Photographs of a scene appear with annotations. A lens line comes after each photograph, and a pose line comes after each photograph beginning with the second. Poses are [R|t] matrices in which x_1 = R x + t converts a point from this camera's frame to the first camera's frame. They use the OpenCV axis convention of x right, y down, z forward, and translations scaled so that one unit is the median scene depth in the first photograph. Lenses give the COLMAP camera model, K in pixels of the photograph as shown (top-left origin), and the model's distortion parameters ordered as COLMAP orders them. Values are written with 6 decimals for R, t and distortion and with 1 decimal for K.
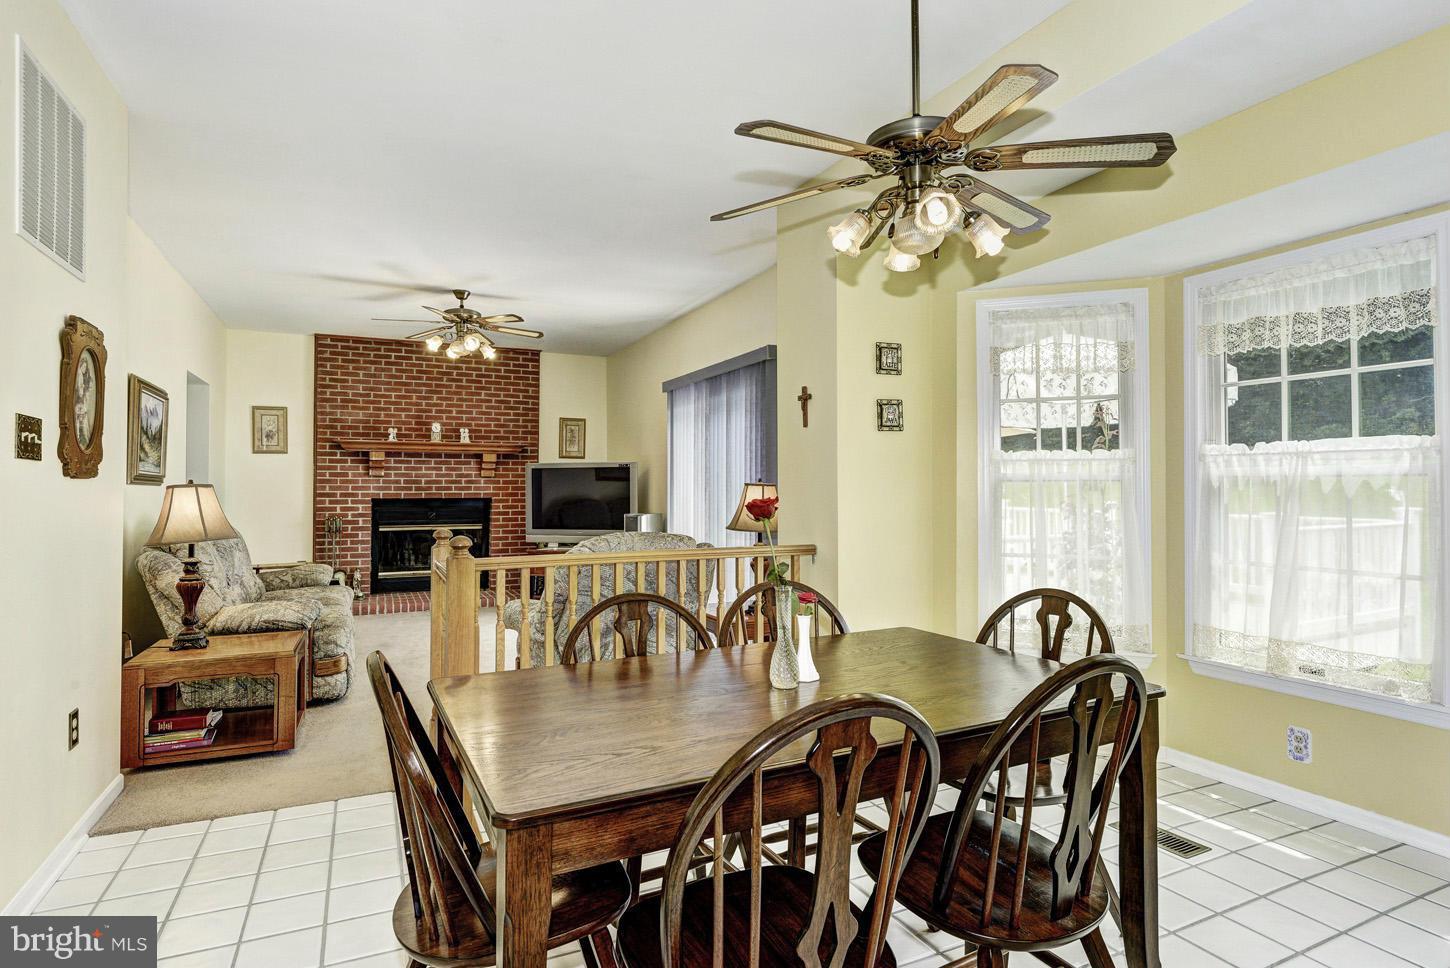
lens RADIAL K [[762.6, 0, 710.0], [0, 762.6, 478.9], [0, 0, 1]] dist [0.005799, 0.000105]
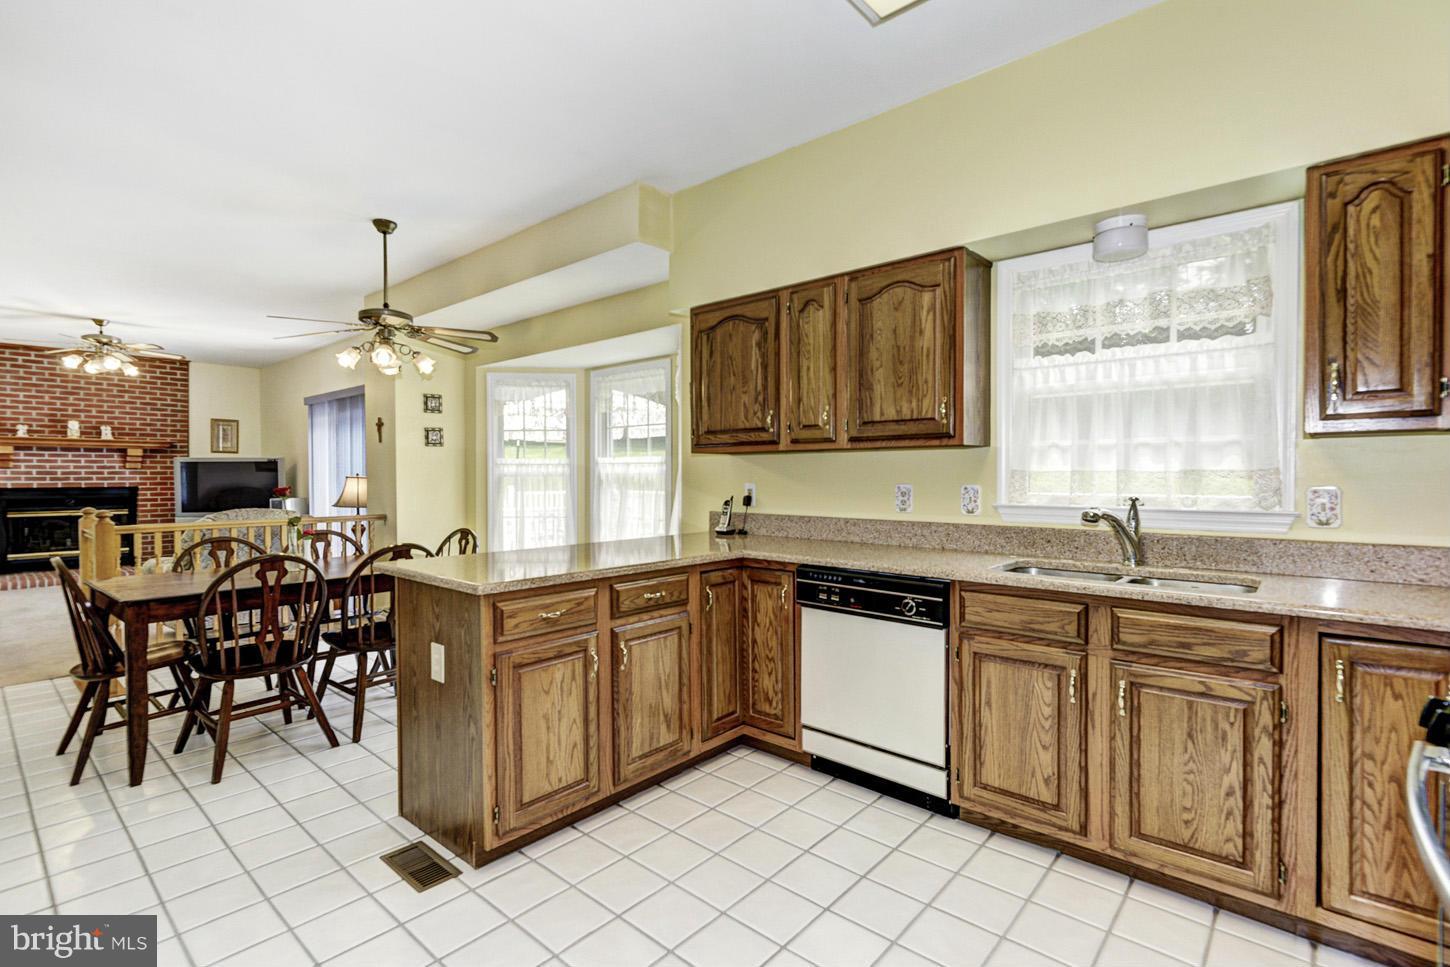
lens RADIAL K [[669.2, 0, 731.9], [0, 669.2, 488.1], [0, 0, 1]] dist [0.003935, 0.000023]
pose [[0.905767, -0.007694, 0.423706, 0.106706], [-0.005811, 0.999516, 0.030571, -0.010017], [-0.423736, -0.030152, 0.905284, -0.330000]]
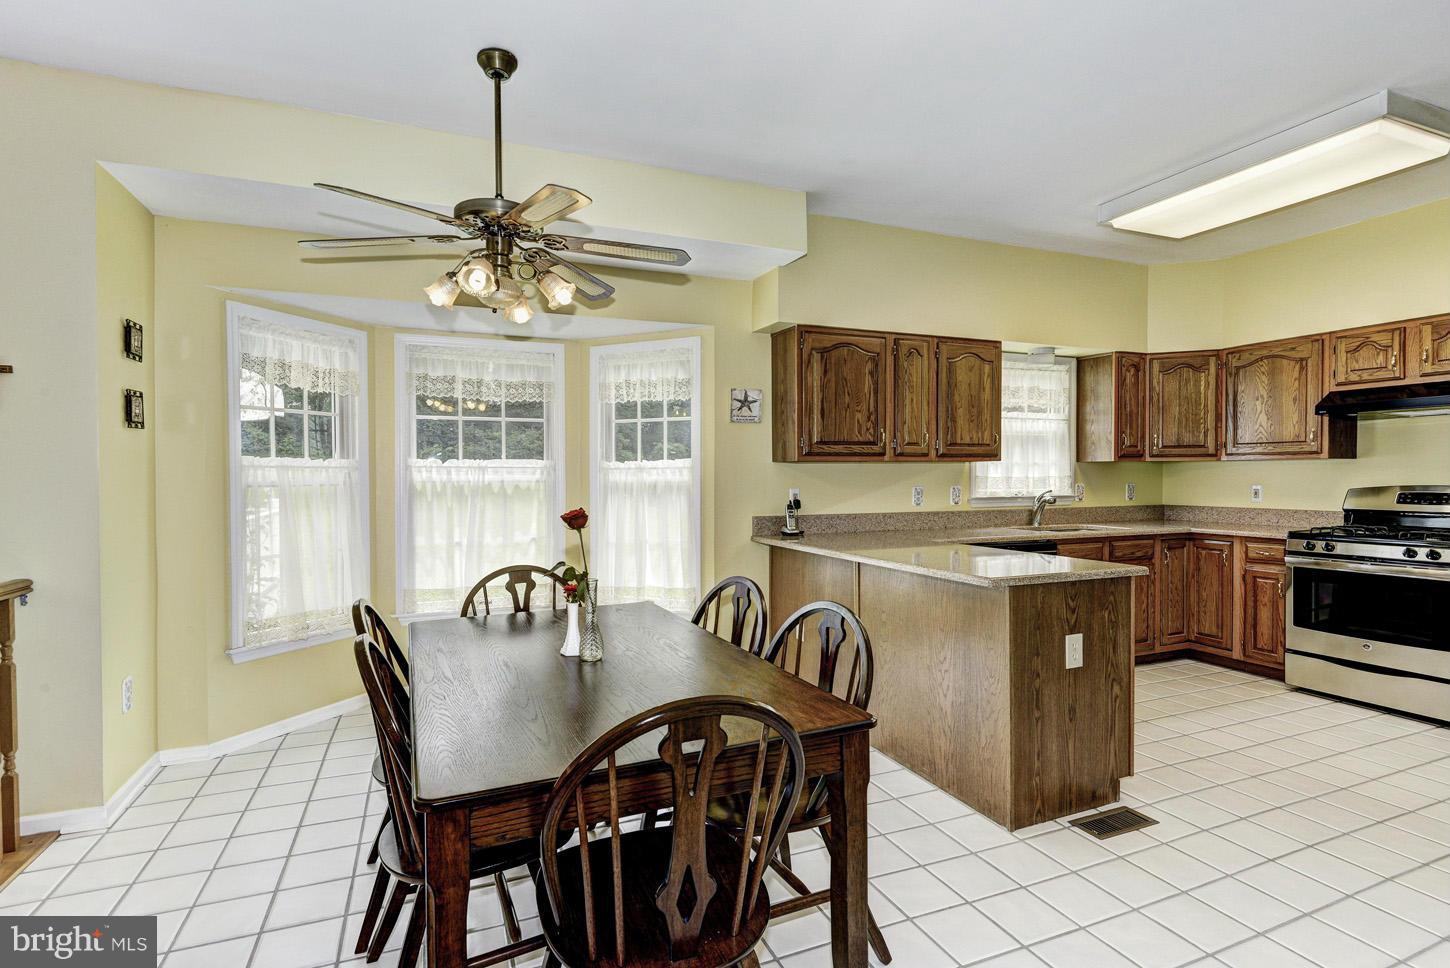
lens RADIAL K [[664.9, 0, 725.0], [0, 664.9, 484.0], [0, 0, 1]] dist [0.000886, 0.000069]
pose [[0.048439, -0.013143, 0.998740, -0.236952], [-0.008138, 0.999875, 0.013552, -0.009010], [-0.998793, -0.008784, 0.048326, 0.170147]]
